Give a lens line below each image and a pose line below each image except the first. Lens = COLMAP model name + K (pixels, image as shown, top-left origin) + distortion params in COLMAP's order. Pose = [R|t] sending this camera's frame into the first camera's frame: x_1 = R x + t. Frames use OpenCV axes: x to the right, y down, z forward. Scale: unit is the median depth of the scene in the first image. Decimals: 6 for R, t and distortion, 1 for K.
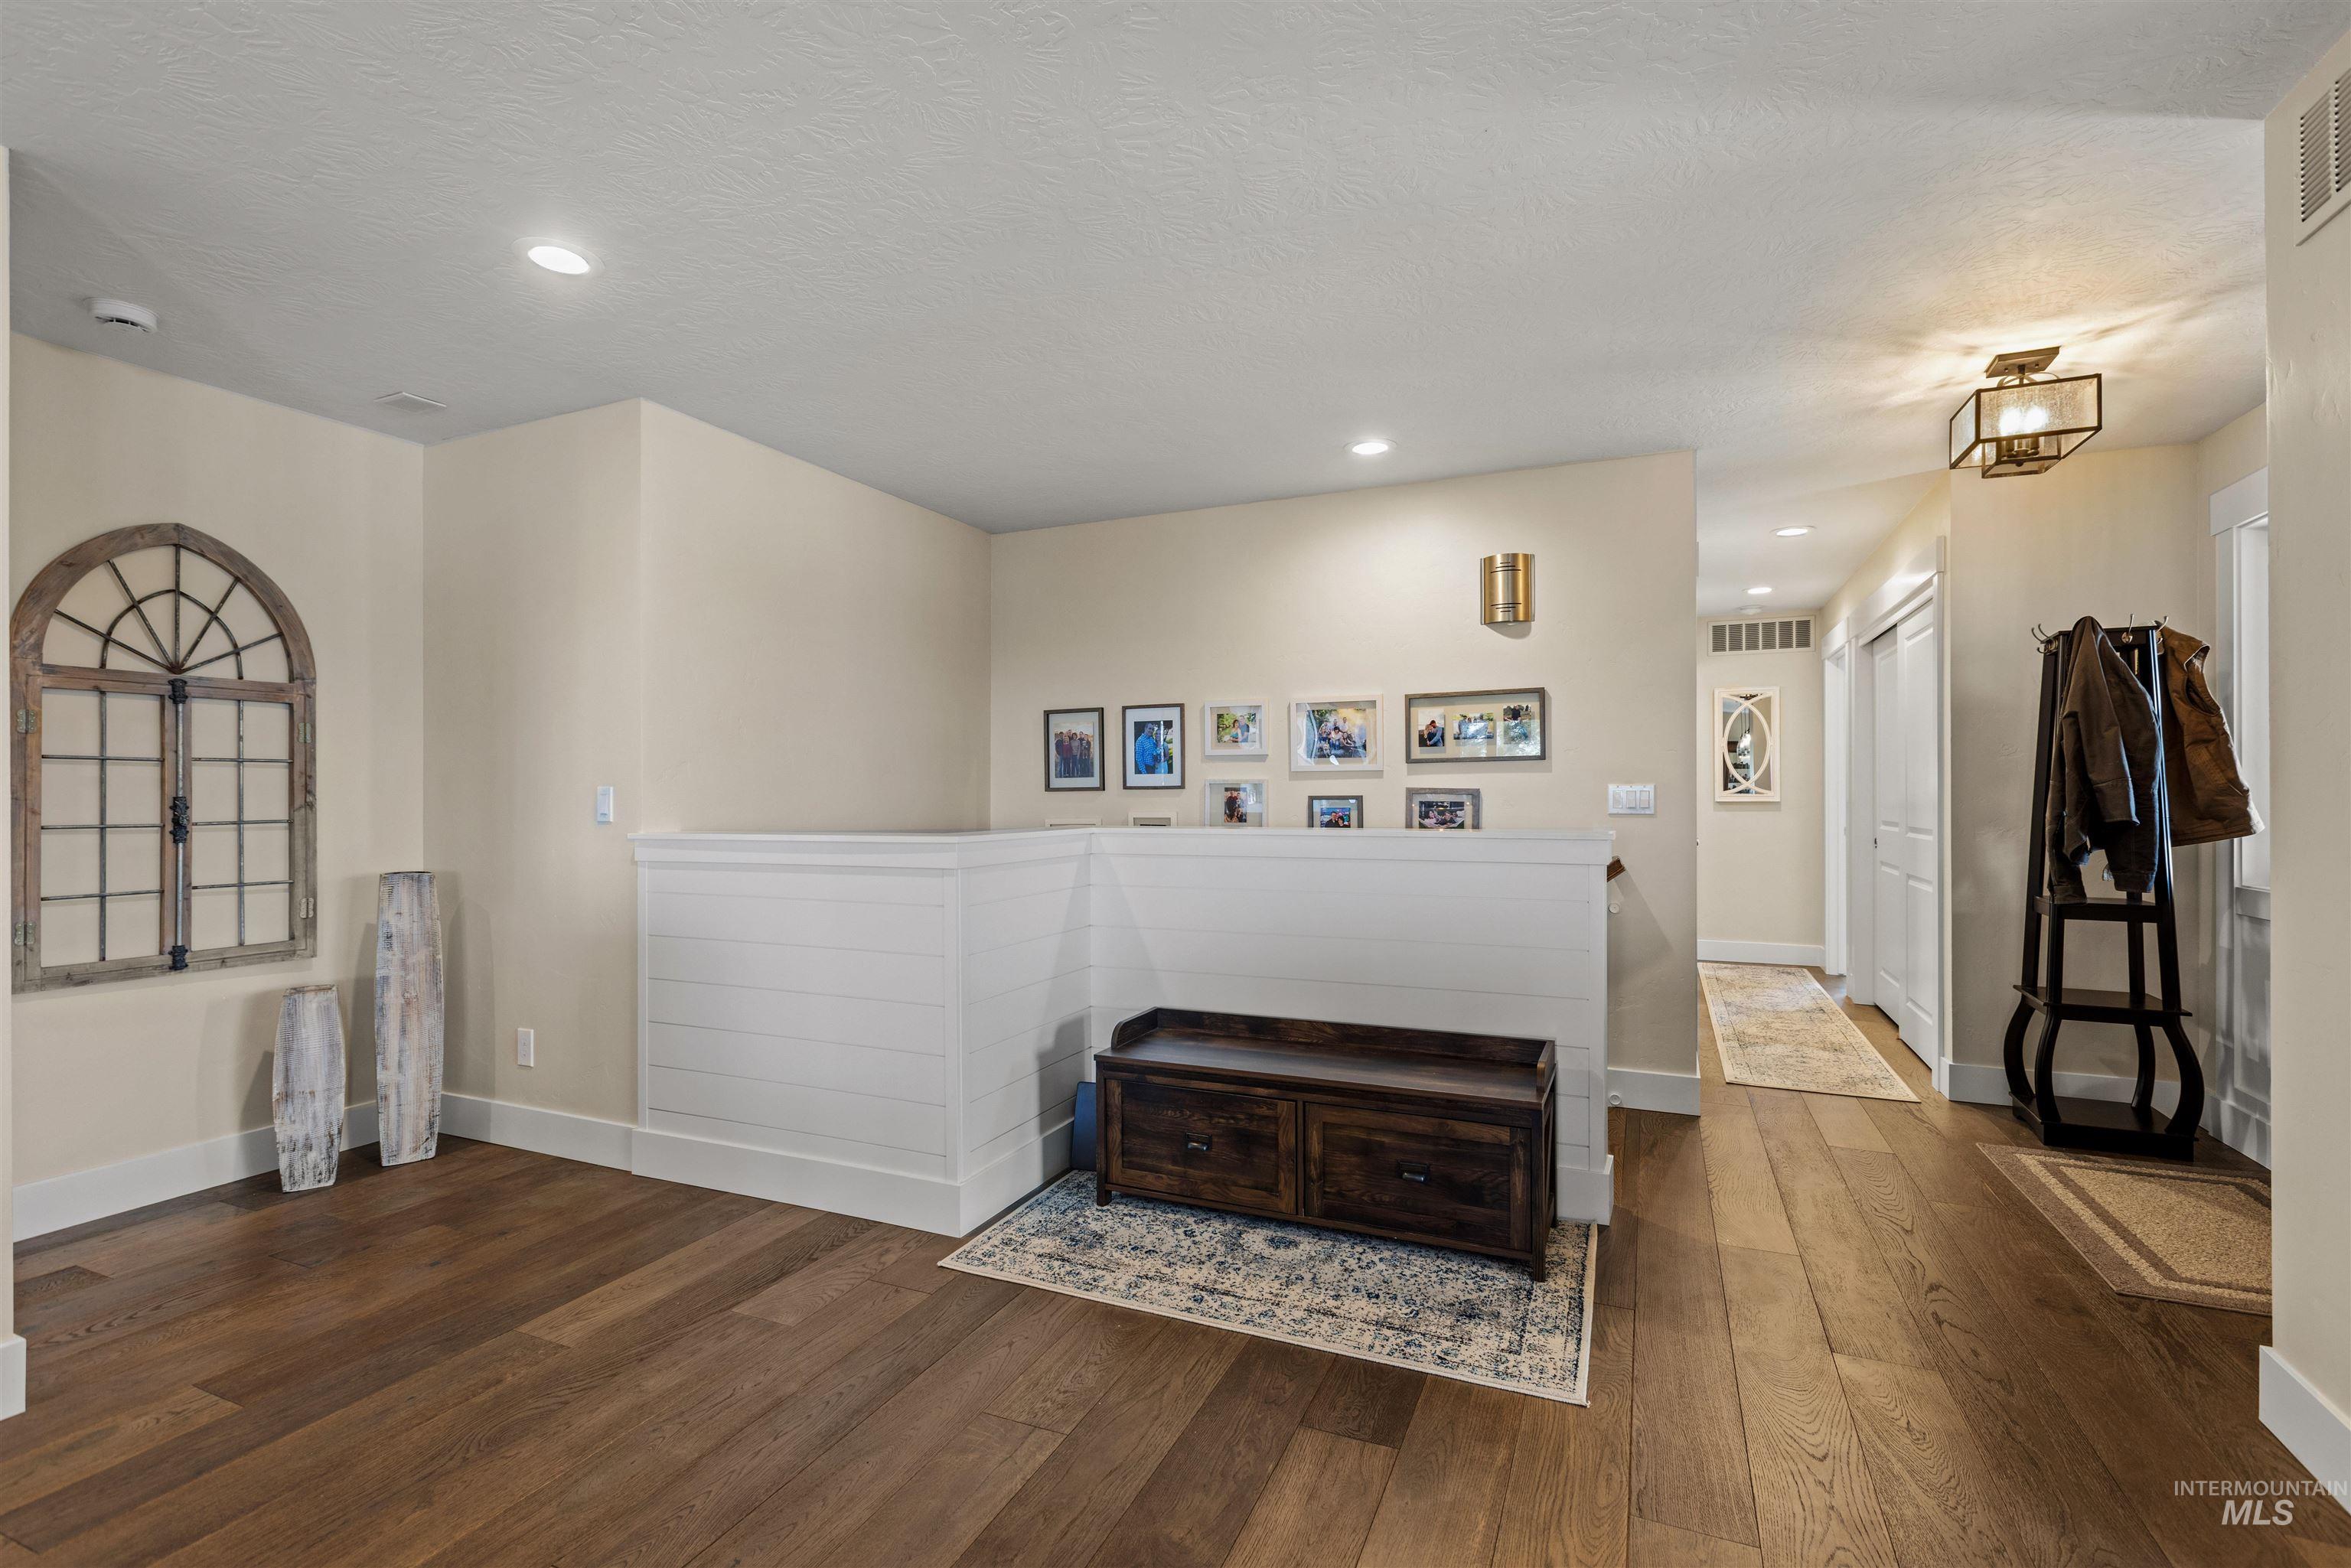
lens RADIAL K [[1062.9, 0, 1173.5], [0, 1062.9, 795.3], [0, 0, 1]] dist [0.004052, -0.003184]
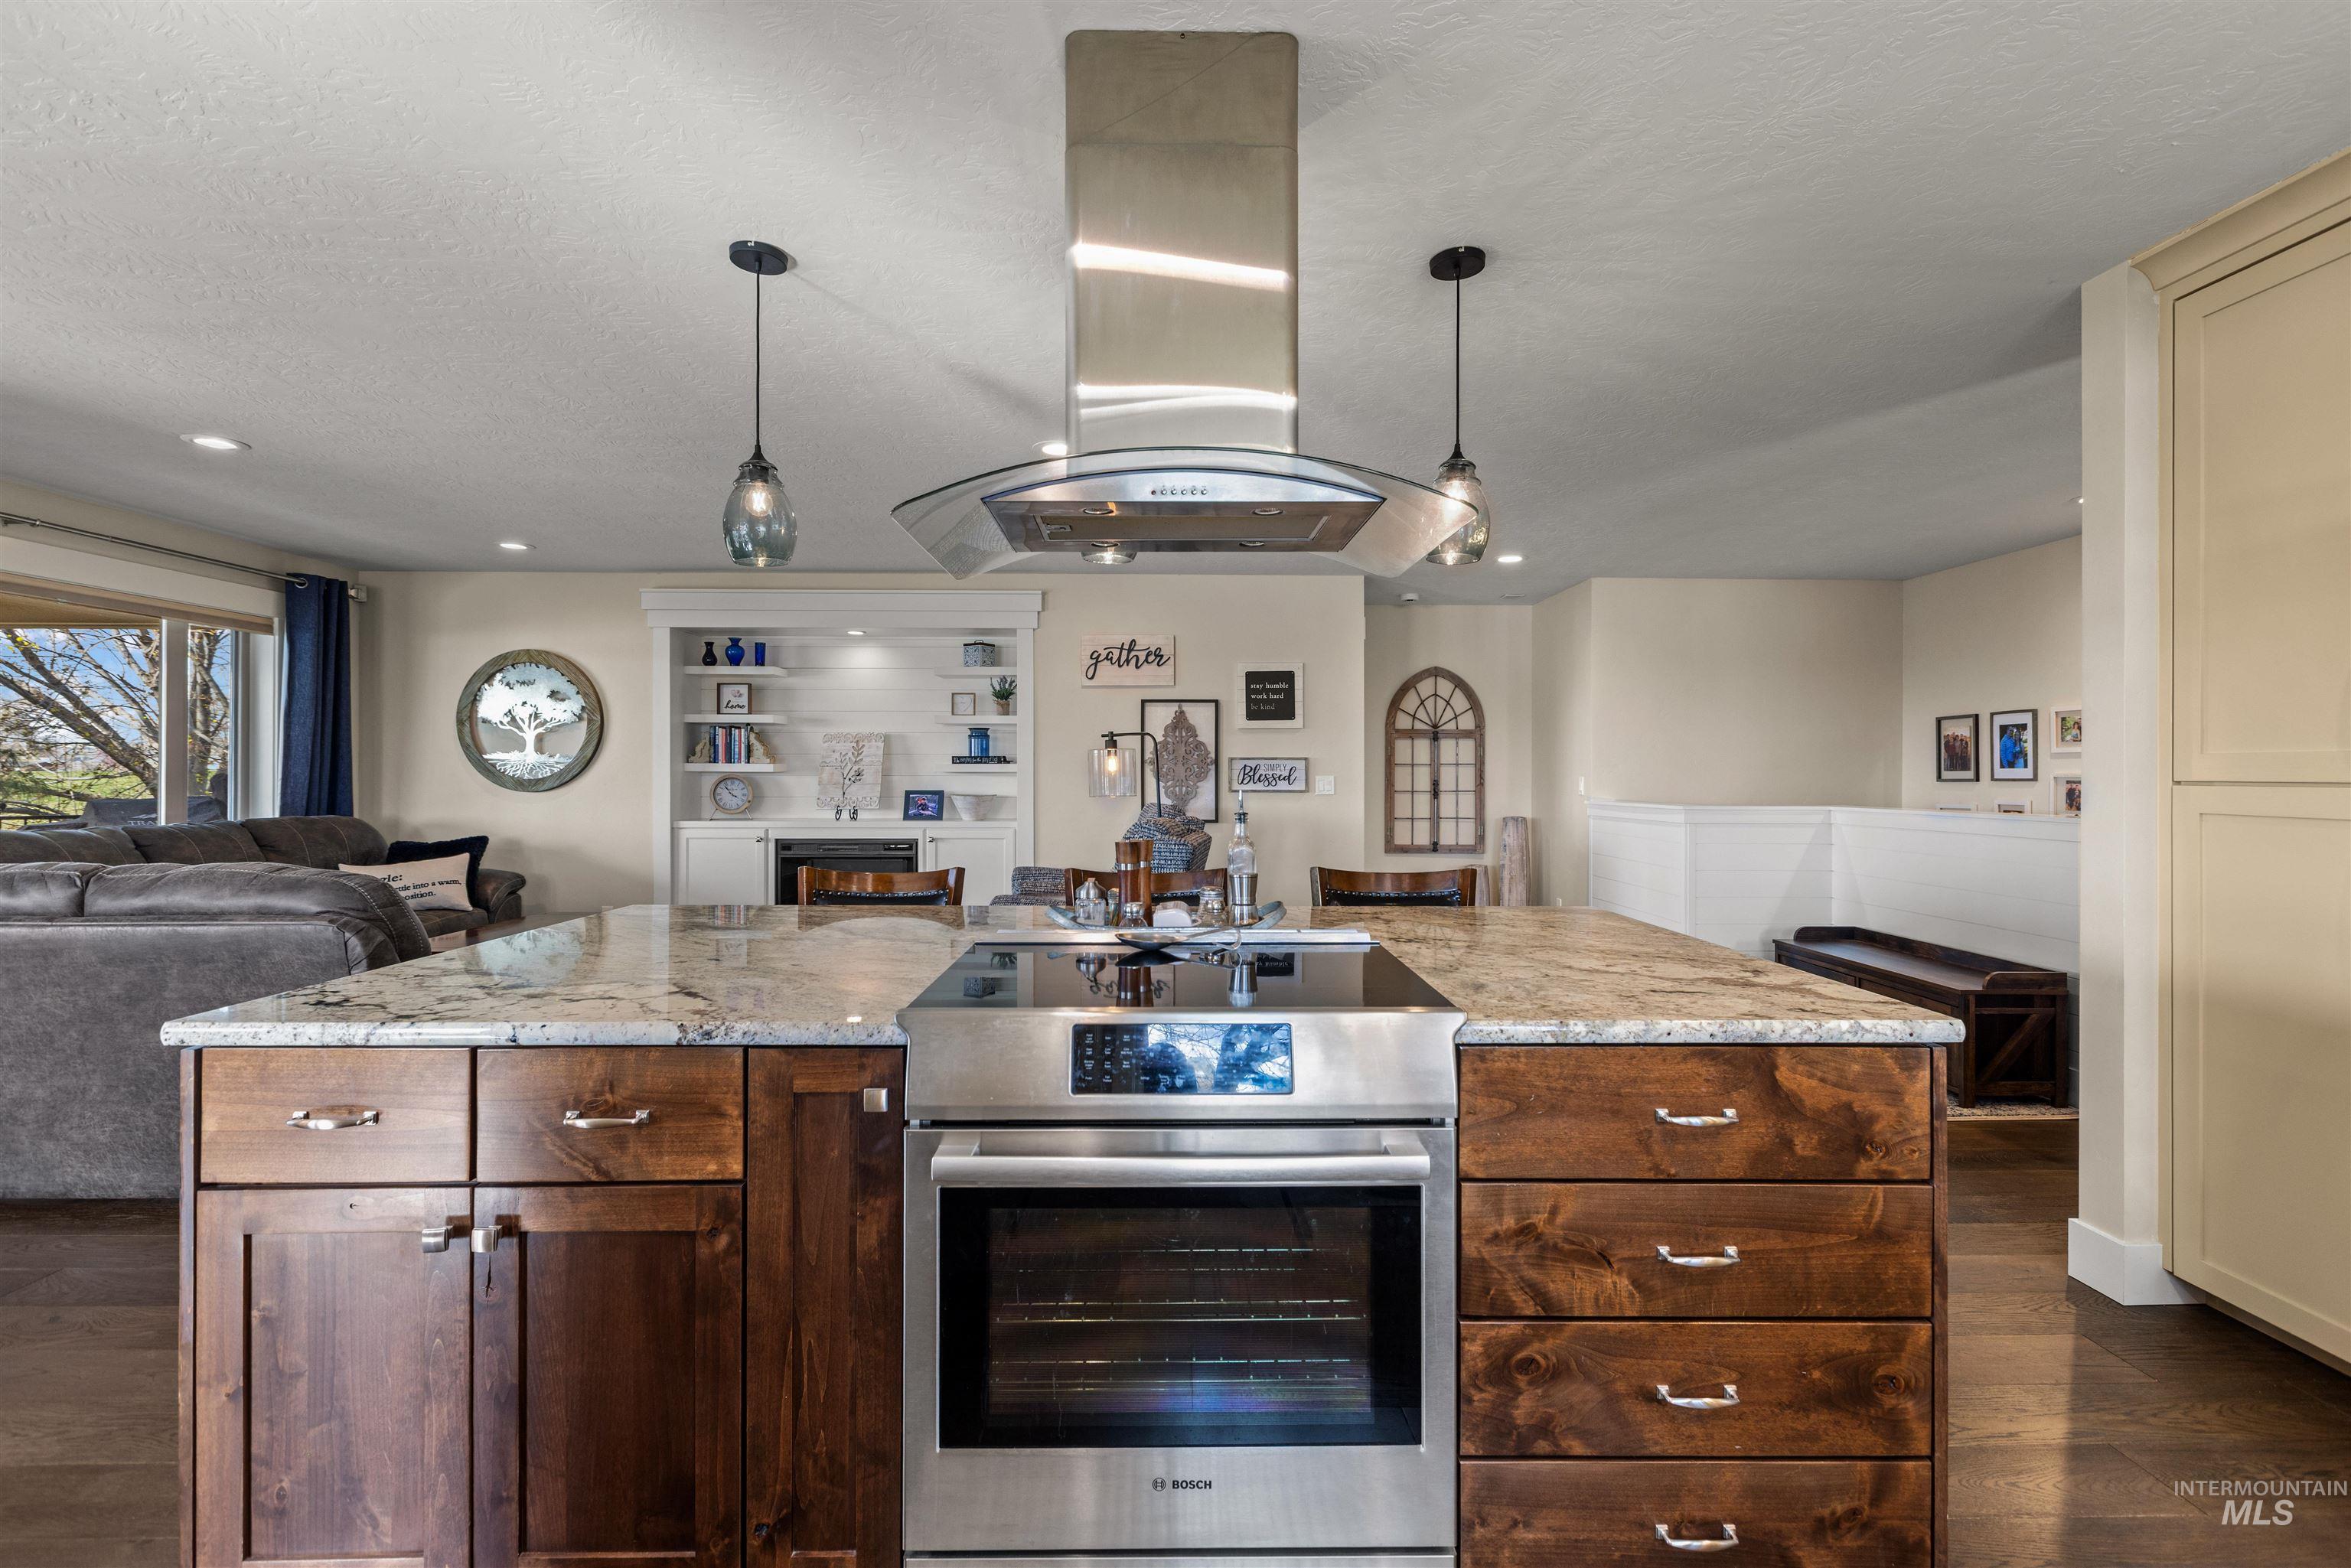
lens RADIAL K [[1062.9, 0, 1169.9], [0, 1062.9, 764.8], [0, 0, 1]] dist [0.004052, -0.003184]
pose [[0.402820, -0.001041, -0.915279, 0.770419], [-0.005553, 0.999978, -0.003581, -0.015890], [0.915262, 0.006525, 0.402805, -0.390695]]
